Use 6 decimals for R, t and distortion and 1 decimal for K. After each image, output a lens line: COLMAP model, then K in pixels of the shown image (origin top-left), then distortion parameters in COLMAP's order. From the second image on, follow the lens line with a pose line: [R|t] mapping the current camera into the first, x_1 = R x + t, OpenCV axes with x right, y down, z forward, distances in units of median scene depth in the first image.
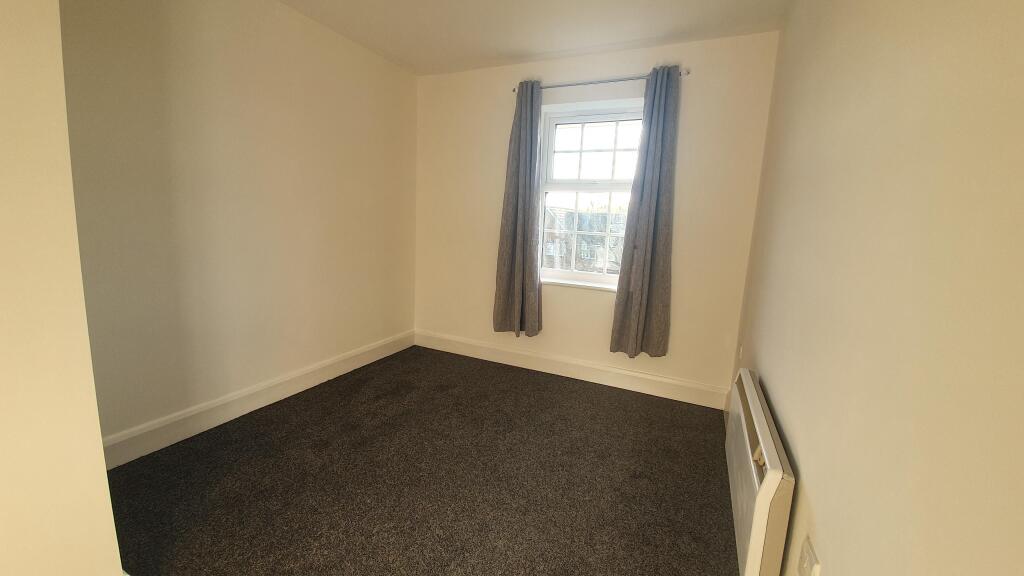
lens RADIAL K [[402.0, 0, 509.7], [0, 402.0, 286.2], [0, 0, 1]] dist [-0.000400, -0.000796]
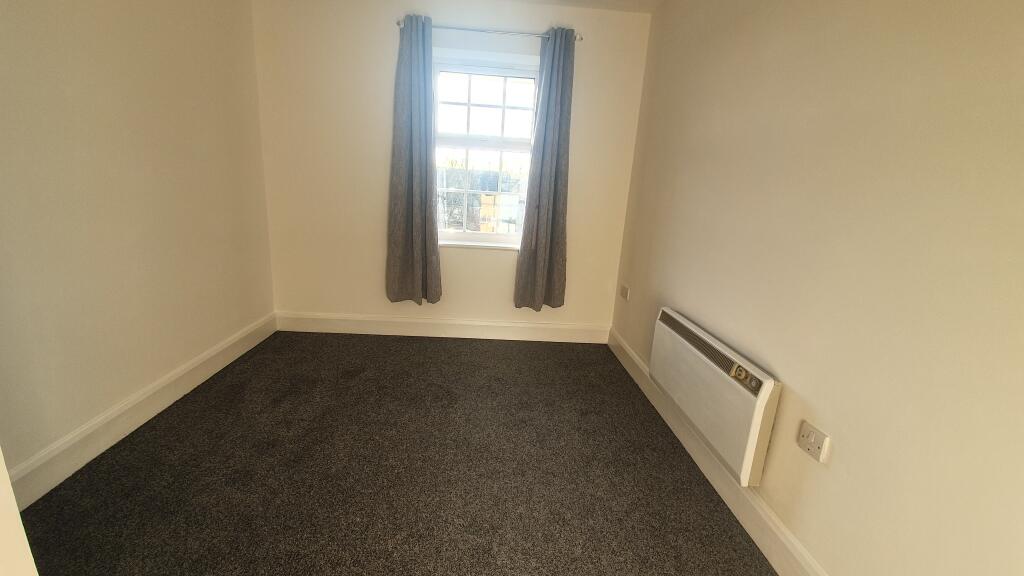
lens RADIAL K [[402.0, 0, 510.3], [0, 402.0, 286.8], [0, 0, 1]] dist [-0.000400, -0.000796]
pose [[0.885224, -0.105118, 0.453131, -0.232912], [0.055721, 0.991080, 0.121058, -0.019675], [-0.461815, -0.081915, 0.883186, 0.086323]]
